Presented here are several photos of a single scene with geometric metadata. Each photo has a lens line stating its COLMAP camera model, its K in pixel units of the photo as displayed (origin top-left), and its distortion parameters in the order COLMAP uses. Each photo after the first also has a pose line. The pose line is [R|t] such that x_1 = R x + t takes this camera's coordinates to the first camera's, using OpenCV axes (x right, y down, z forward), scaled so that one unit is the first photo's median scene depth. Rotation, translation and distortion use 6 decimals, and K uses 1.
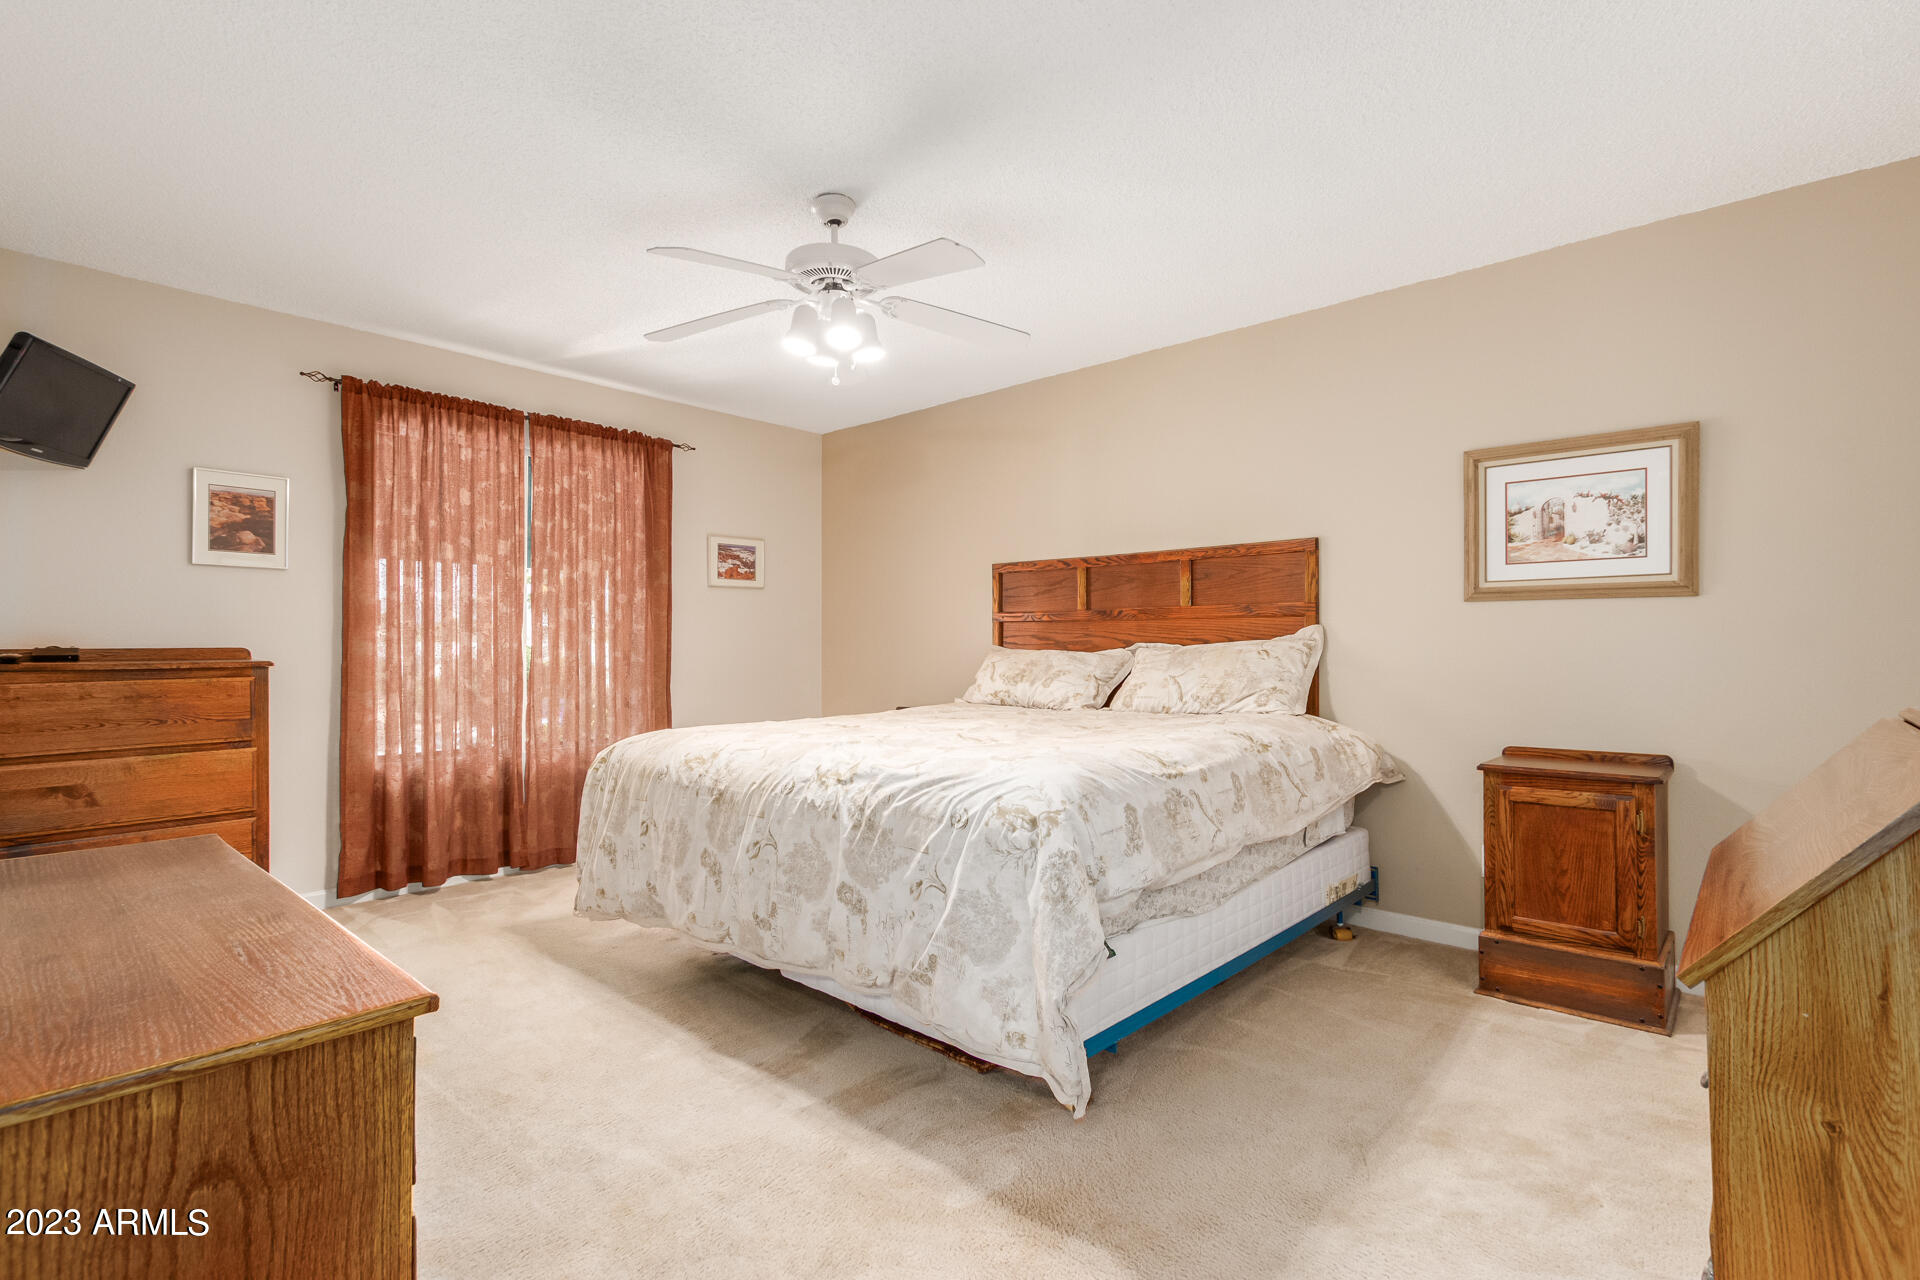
lens RADIAL K [[880.9, 0, 969.4], [0, 880.9, 640.5], [0, 0, 1]] dist [0.003194, -0.002417]
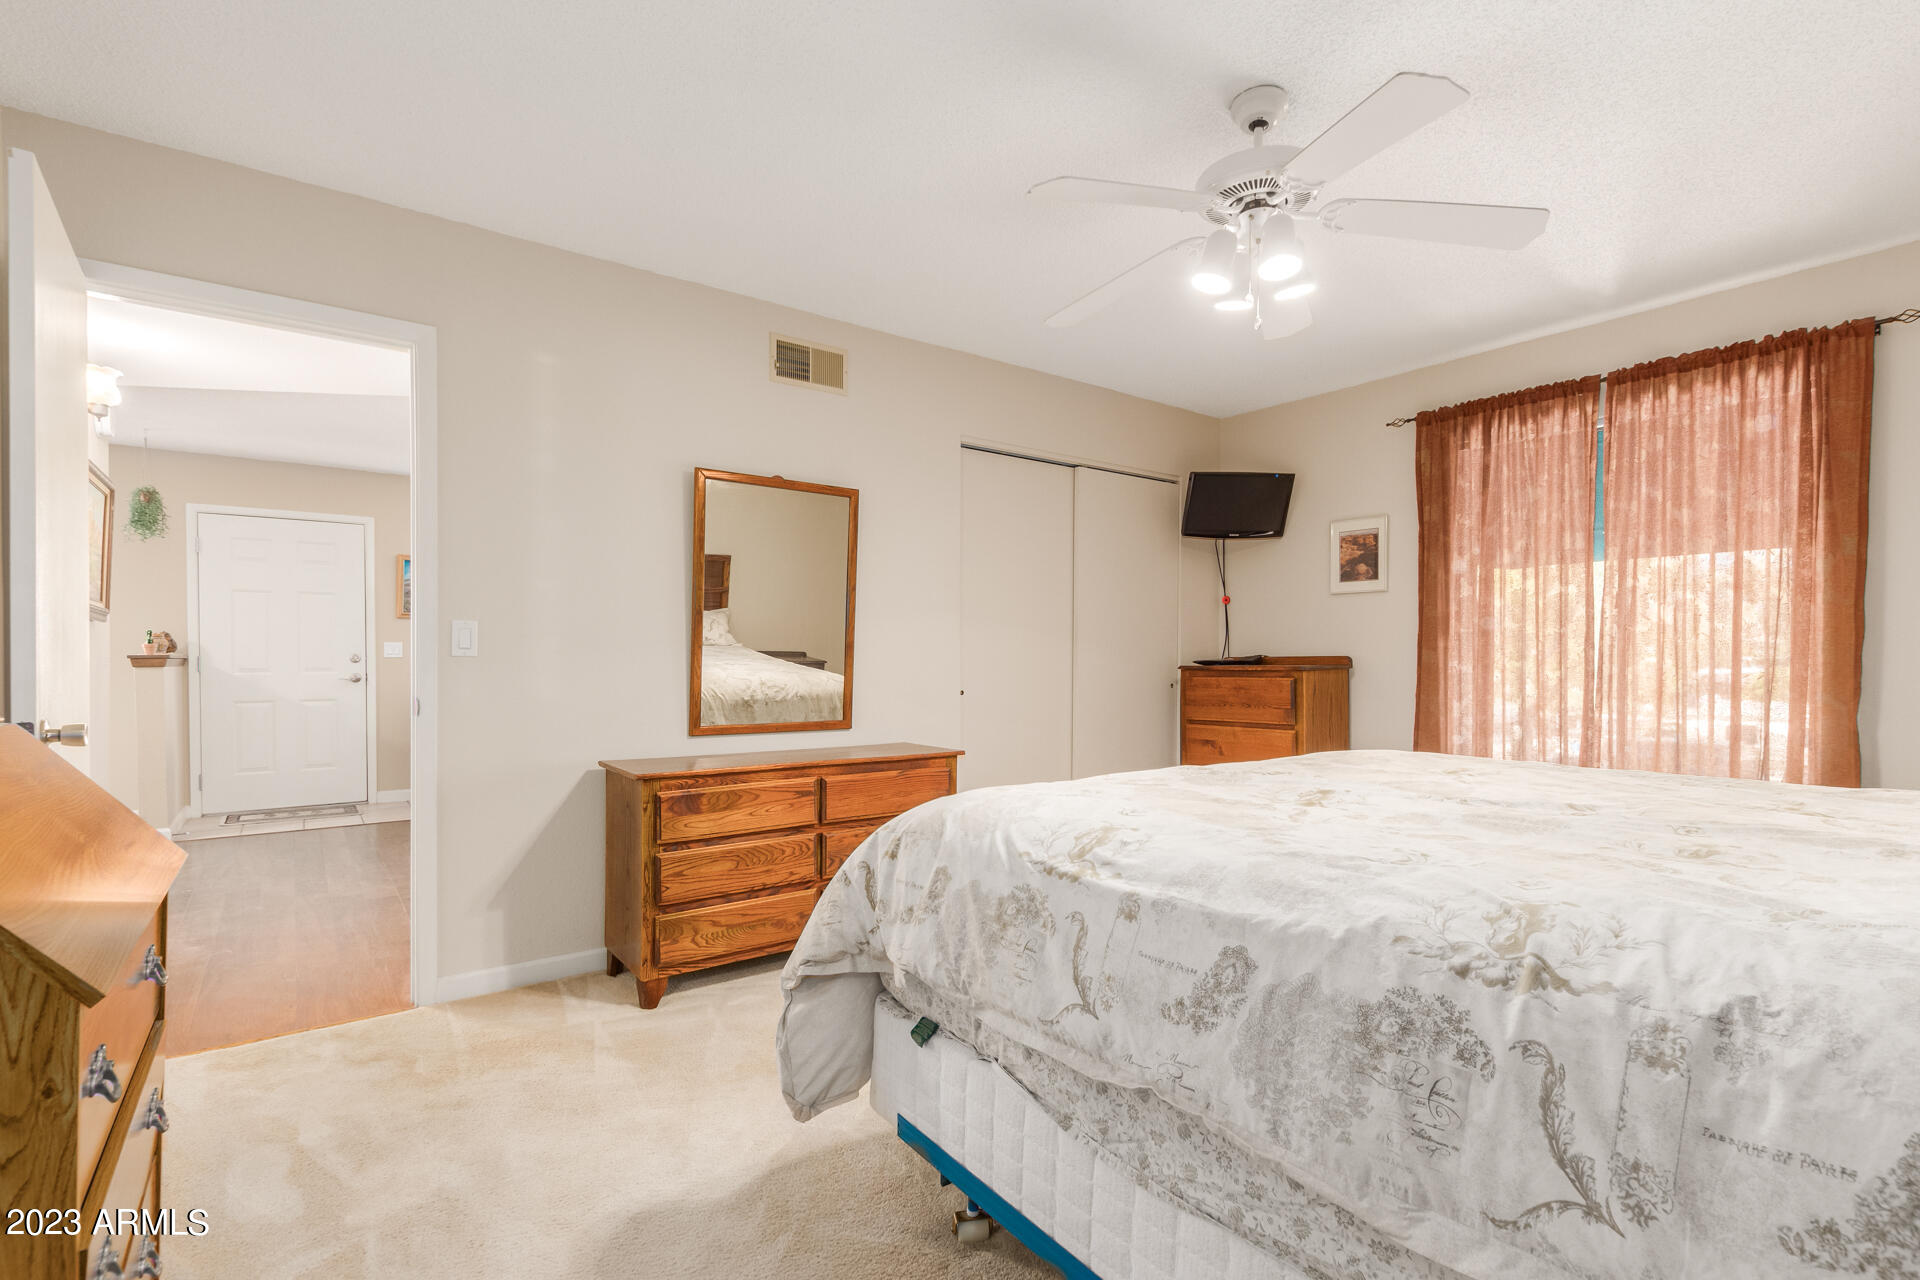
lens RADIAL K [[880.9, 0, 968.0], [0, 880.9, 670.8], [0, 0, 1]] dist [0.003194, -0.002417]
pose [[-0.195332, 0.015158, -0.980620, 0.542486], [0.008120, 0.999871, 0.013838, 0.007486], [0.980704, -0.005259, -0.195430, 0.704379]]
